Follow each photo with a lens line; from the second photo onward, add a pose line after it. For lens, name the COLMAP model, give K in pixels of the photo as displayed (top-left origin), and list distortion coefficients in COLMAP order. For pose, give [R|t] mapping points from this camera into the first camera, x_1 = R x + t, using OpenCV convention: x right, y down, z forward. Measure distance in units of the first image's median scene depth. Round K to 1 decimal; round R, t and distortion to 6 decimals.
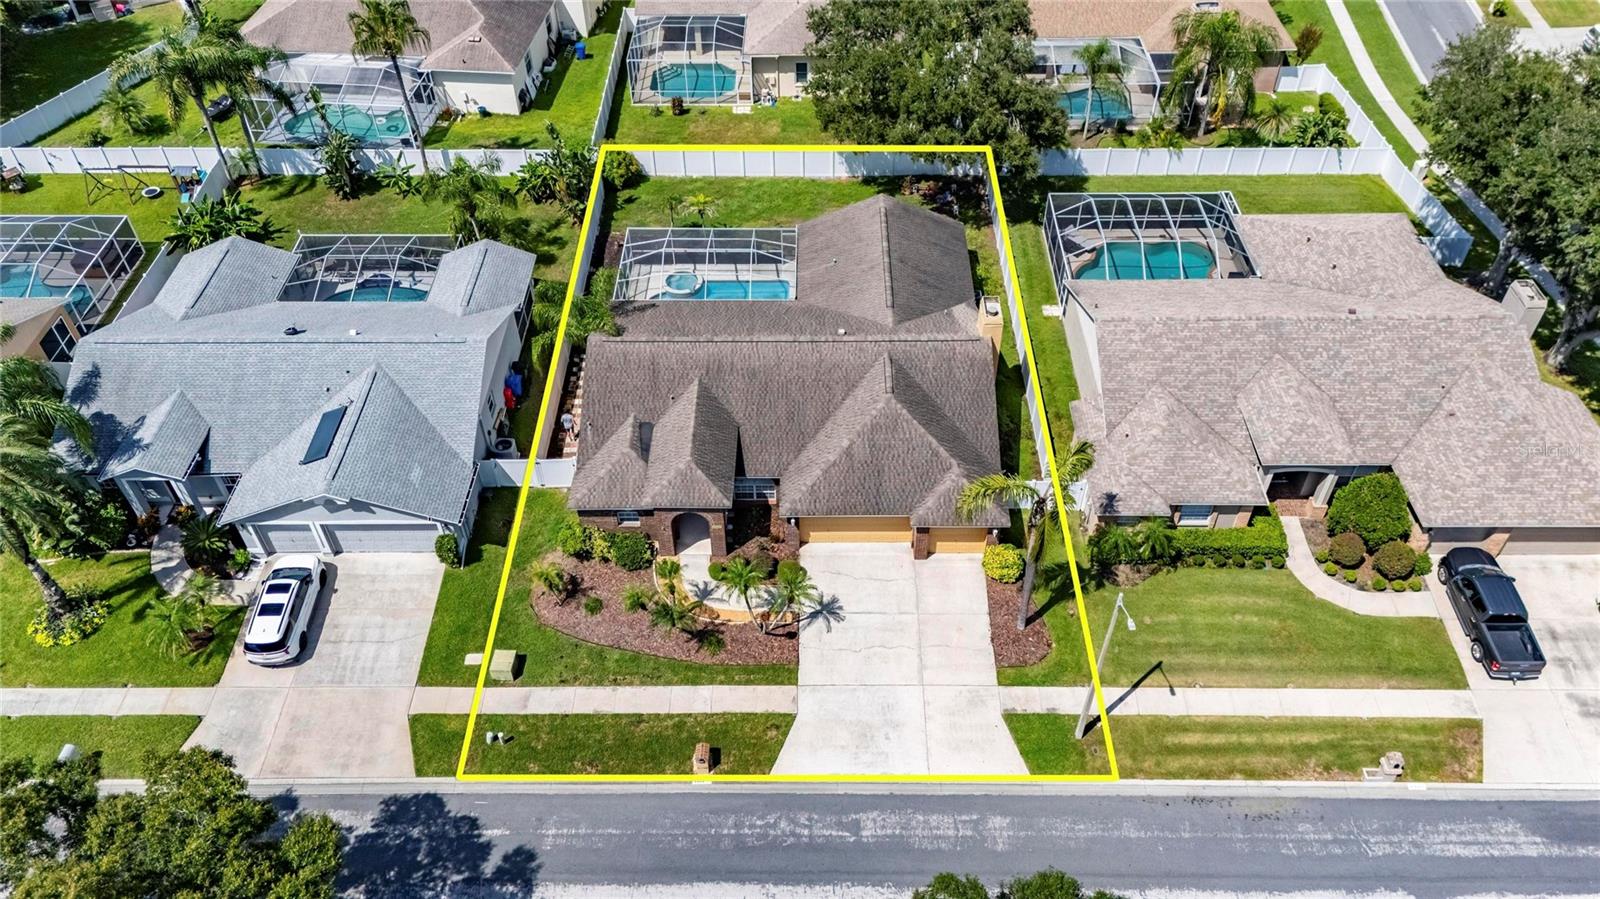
lens RADIAL K [[1175.0, 0, 797.1], [0, 1175.0, 456.1], [0, 0, 1]] dist [0.039409, -0.009083]
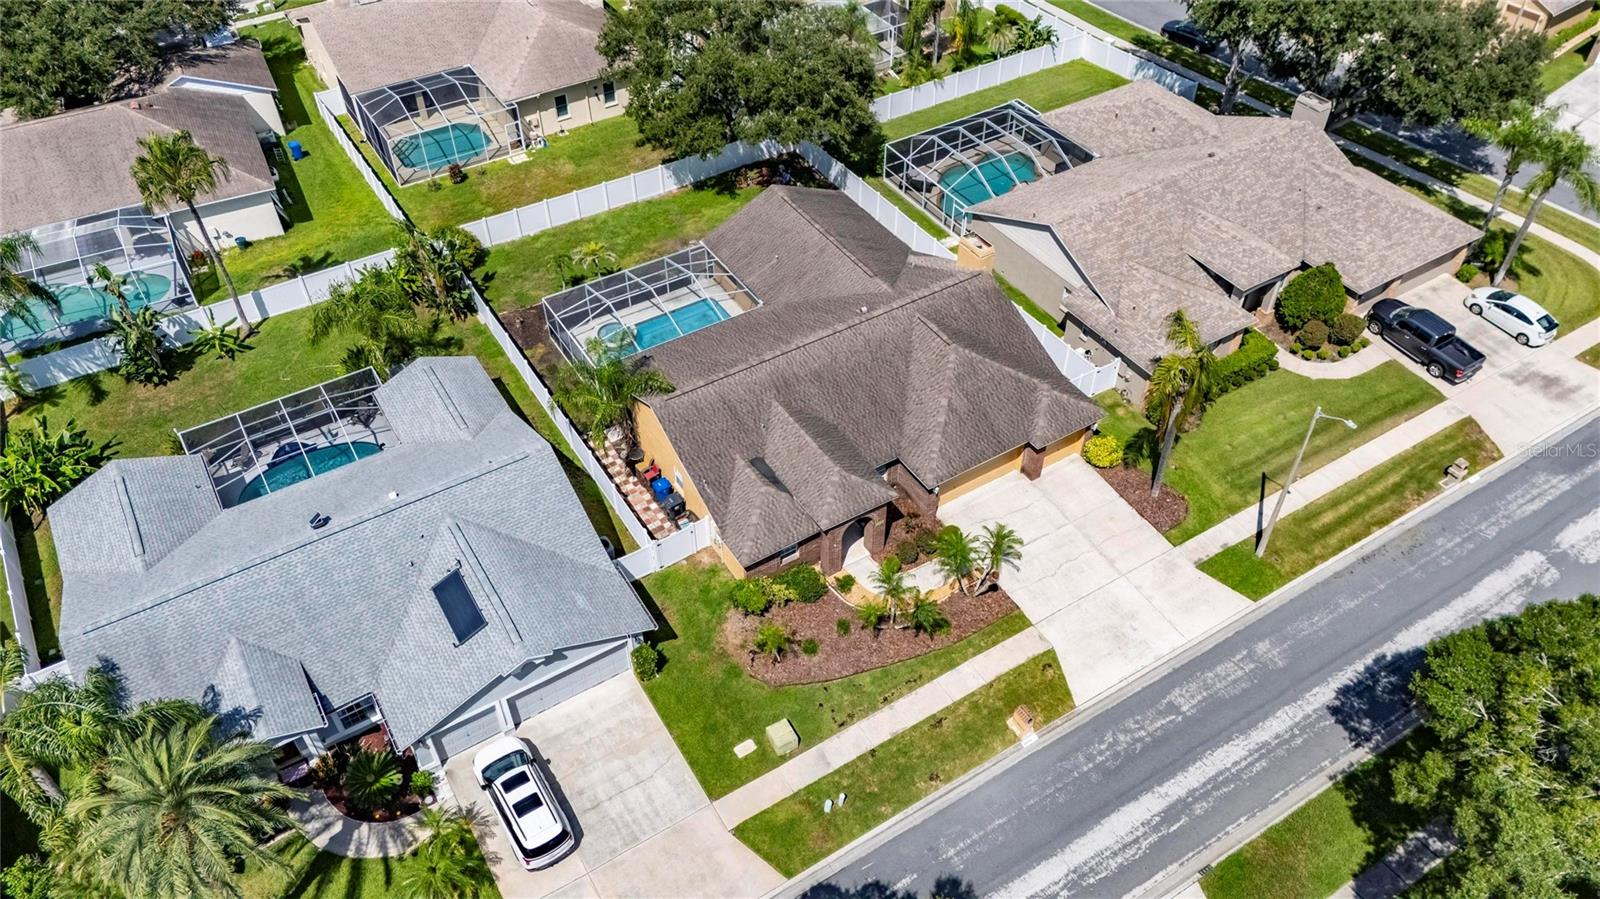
lens RADIAL K [[1175.0, 0, 797.1], [0, 1175.0, 456.1], [0, 0, 1]] dist [0.039409, -0.009083]
pose [[0.844667, -0.371967, 0.384940, -0.473543], [0.375072, 0.924336, 0.070170, -0.085791], [-0.381915, 0.085110, 0.920270, 0.097600]]
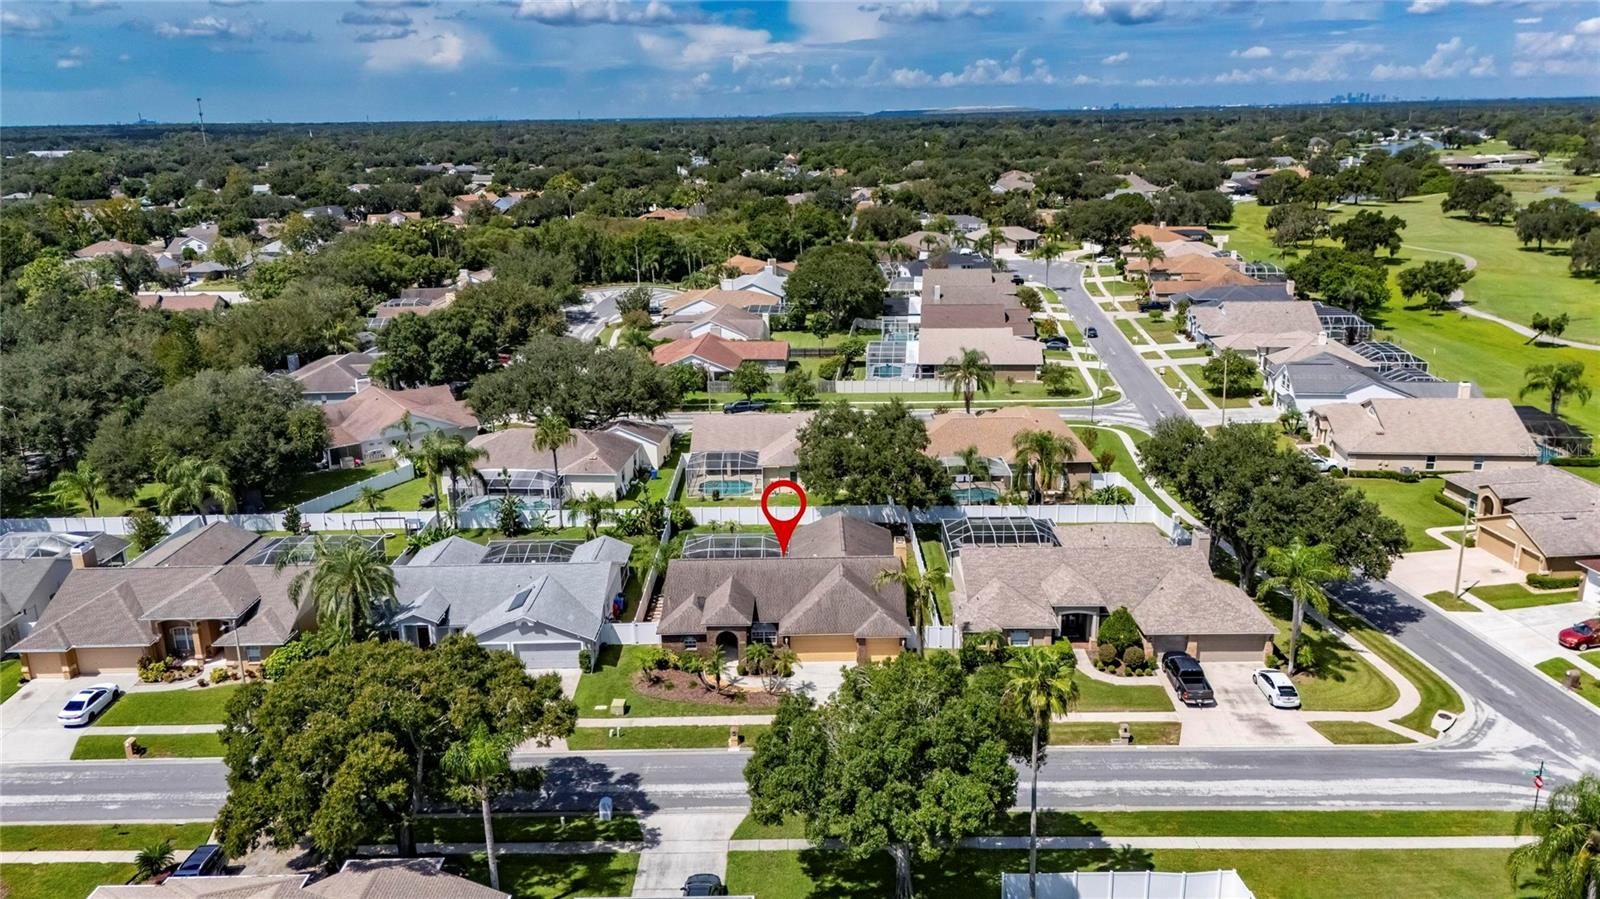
lens RADIAL K [[1172.1, 0, 800.0], [0, 1172.1, 449.5], [0, 0, 1]] dist [0.108796, -0.133425]
pose [[0.999971, -0.007410, 0.001835, 0.014863], [0.007378, 0.876428, -0.481476, 0.621624], [0.001960, 0.481476, 0.876457, -0.631568]]
